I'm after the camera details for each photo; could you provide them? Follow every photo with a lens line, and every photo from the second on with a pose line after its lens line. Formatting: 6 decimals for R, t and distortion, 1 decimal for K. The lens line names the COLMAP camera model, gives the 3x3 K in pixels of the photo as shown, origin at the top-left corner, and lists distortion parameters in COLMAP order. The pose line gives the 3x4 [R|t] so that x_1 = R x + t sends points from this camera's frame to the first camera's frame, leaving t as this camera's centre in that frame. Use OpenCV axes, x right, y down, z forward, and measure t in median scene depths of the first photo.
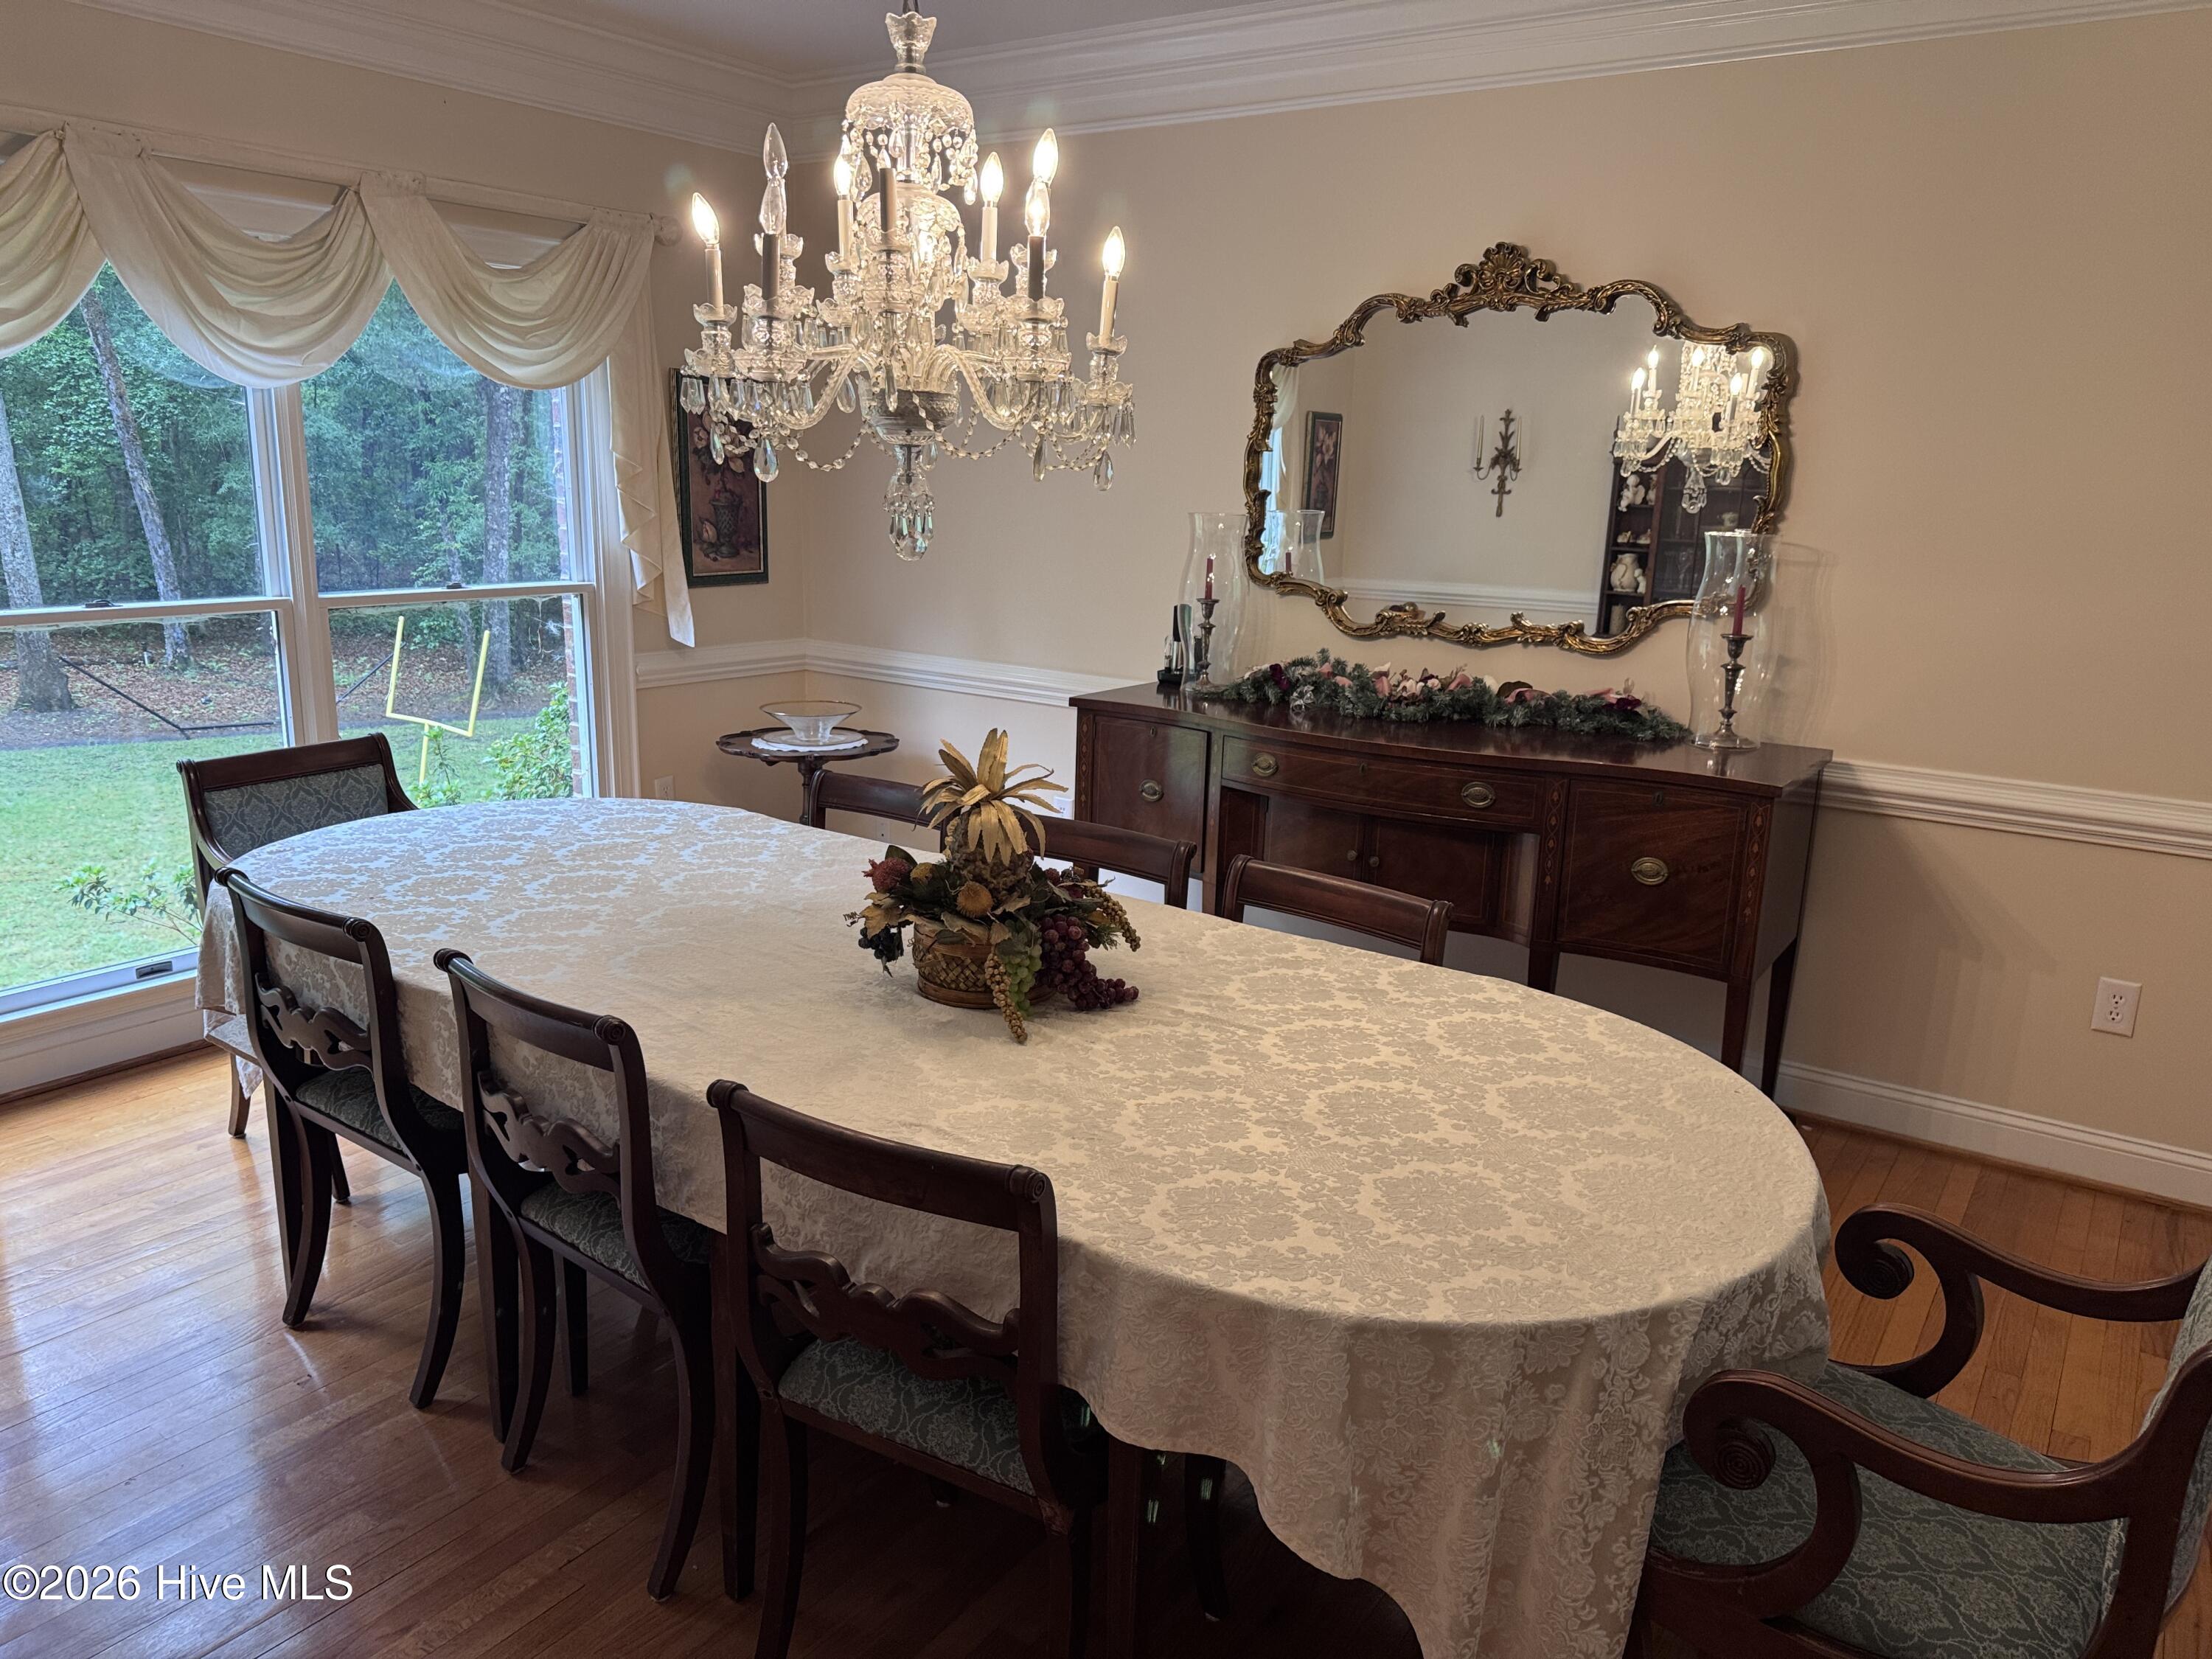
lens RADIAL K [[1553.6, 0, 1106.0], [0, 1553.6, 829.5], [0, 0, 1]] dist [0.085621, -0.131242]
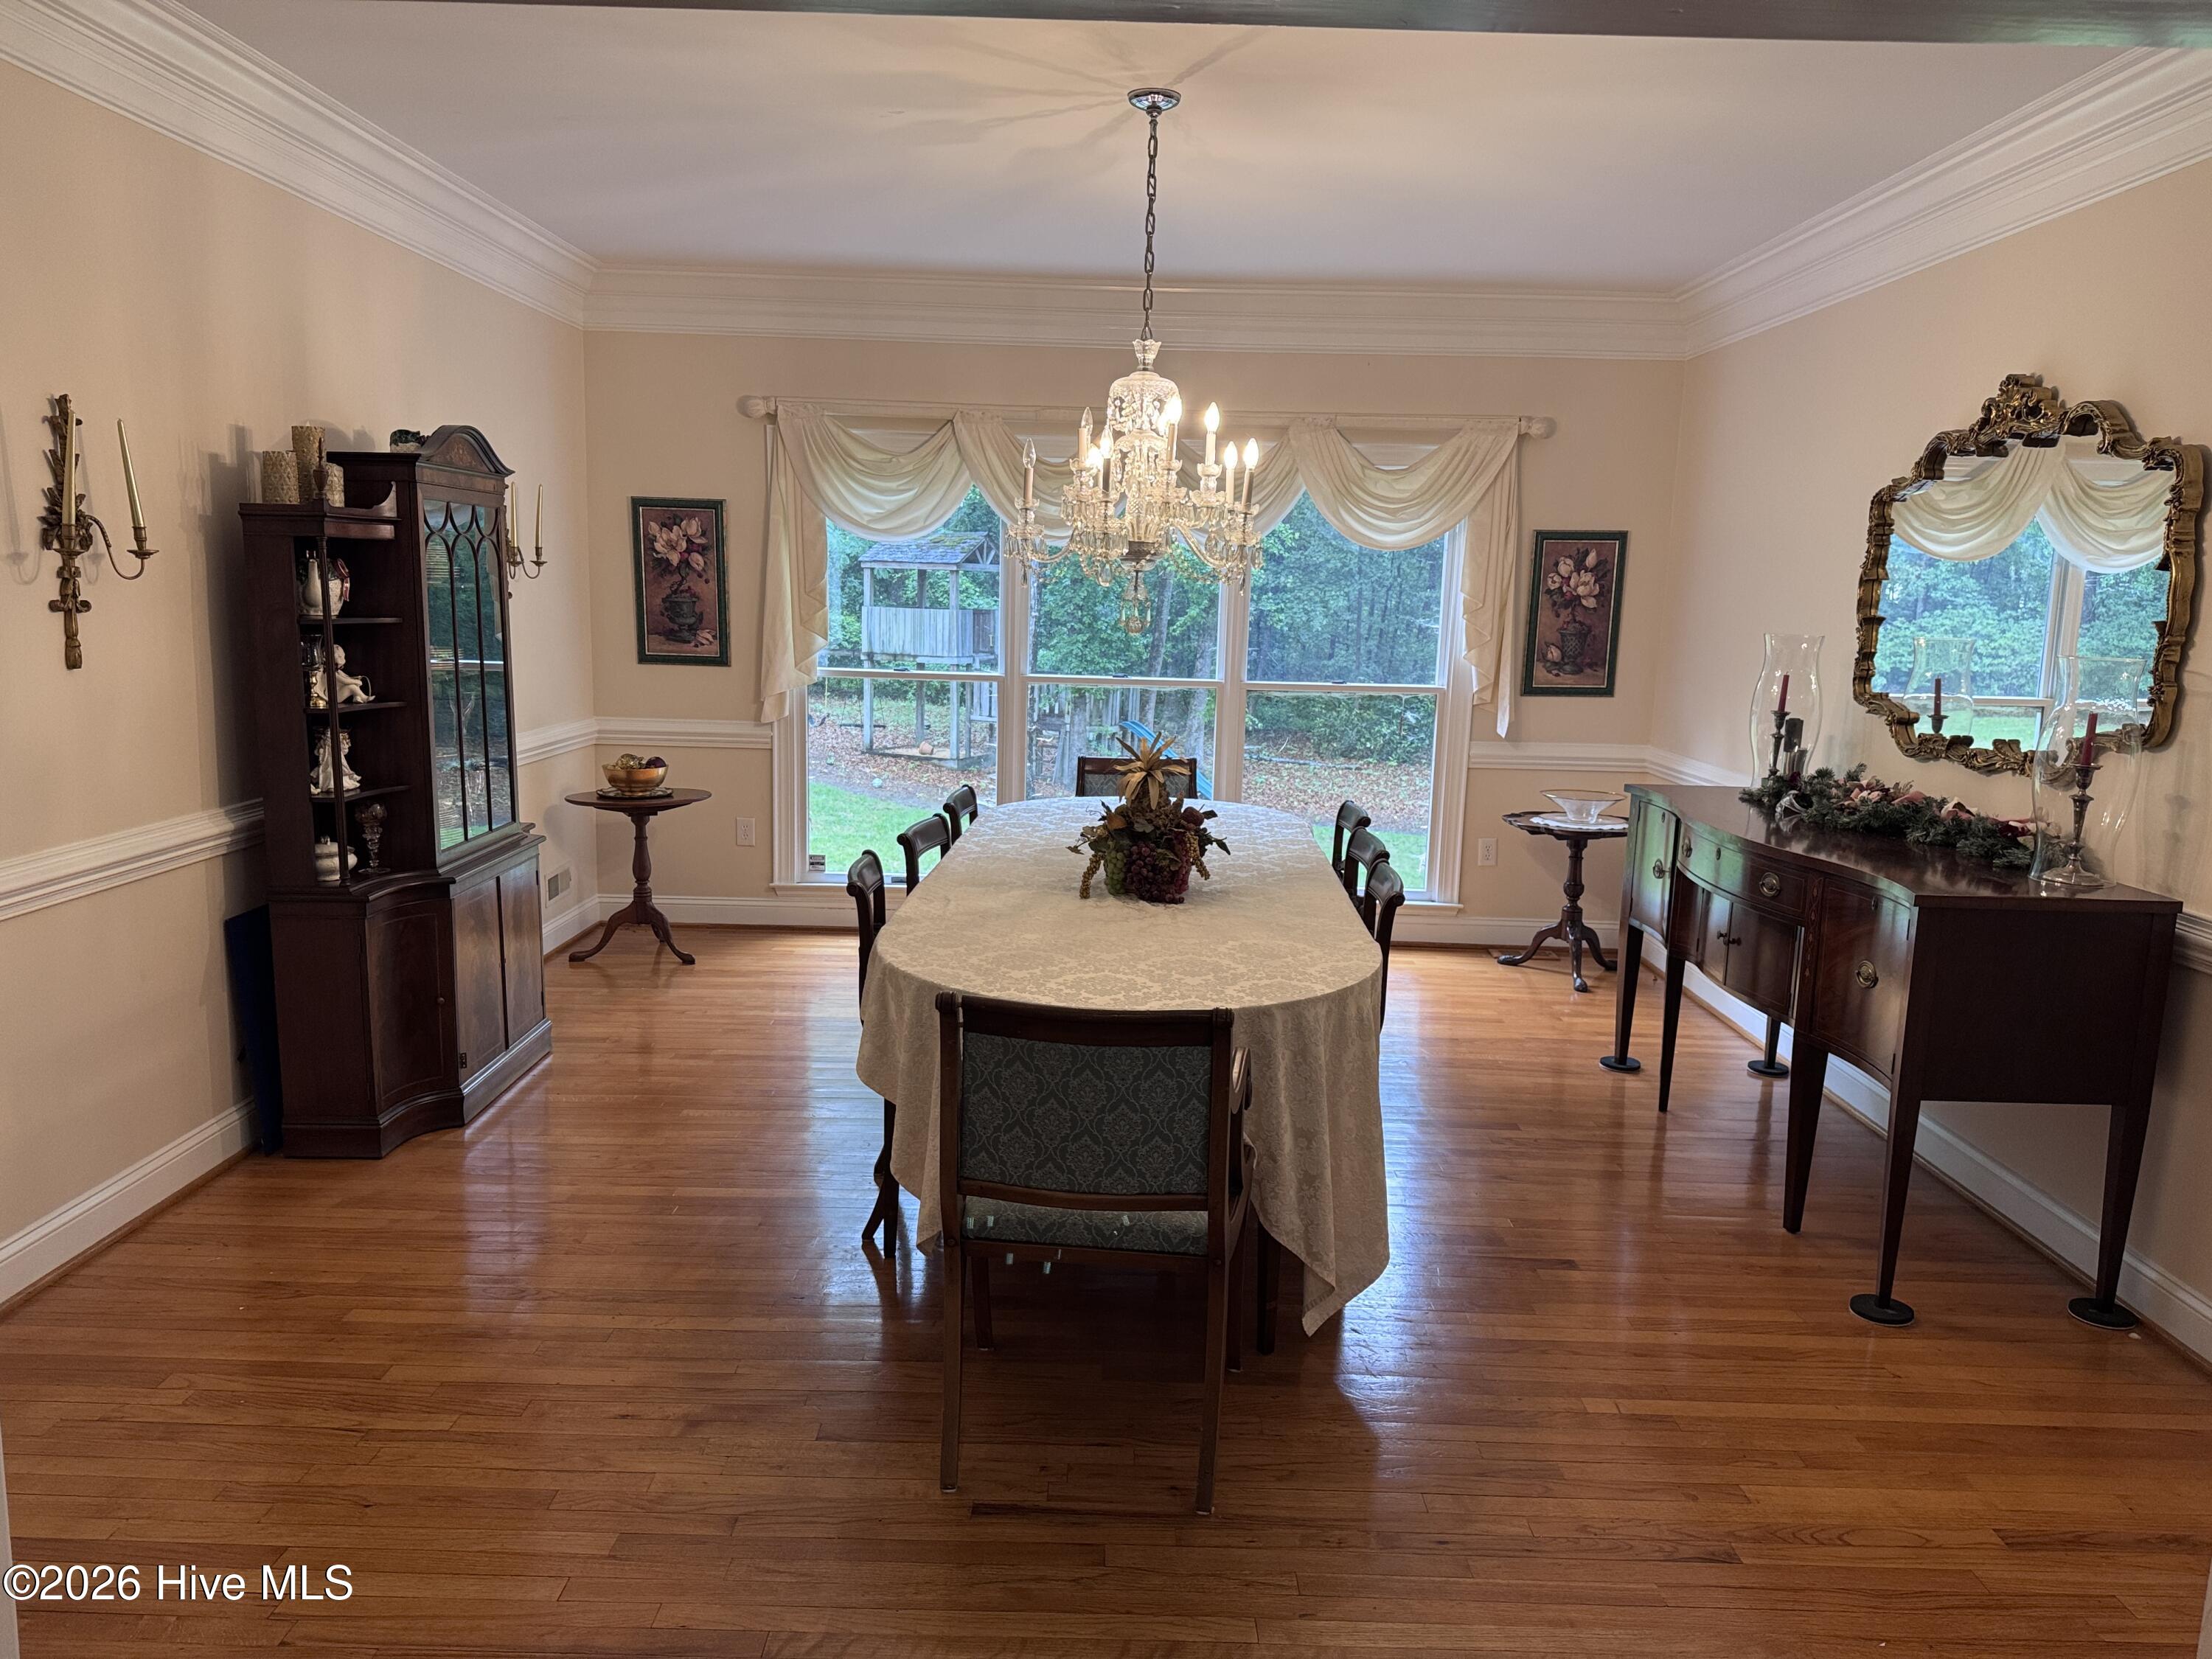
lens RADIAL K [[1553.6, 0, 1106.0], [0, 1553.6, 829.5], [0, 0, 1]] dist [0.085621, -0.131242]
pose [[0.563534, 0.117026, -0.817762, 0.687759], [-0.201355, 0.979517, 0.001417, 0.024984], [0.801178, 0.163862, 0.575555, -0.001232]]
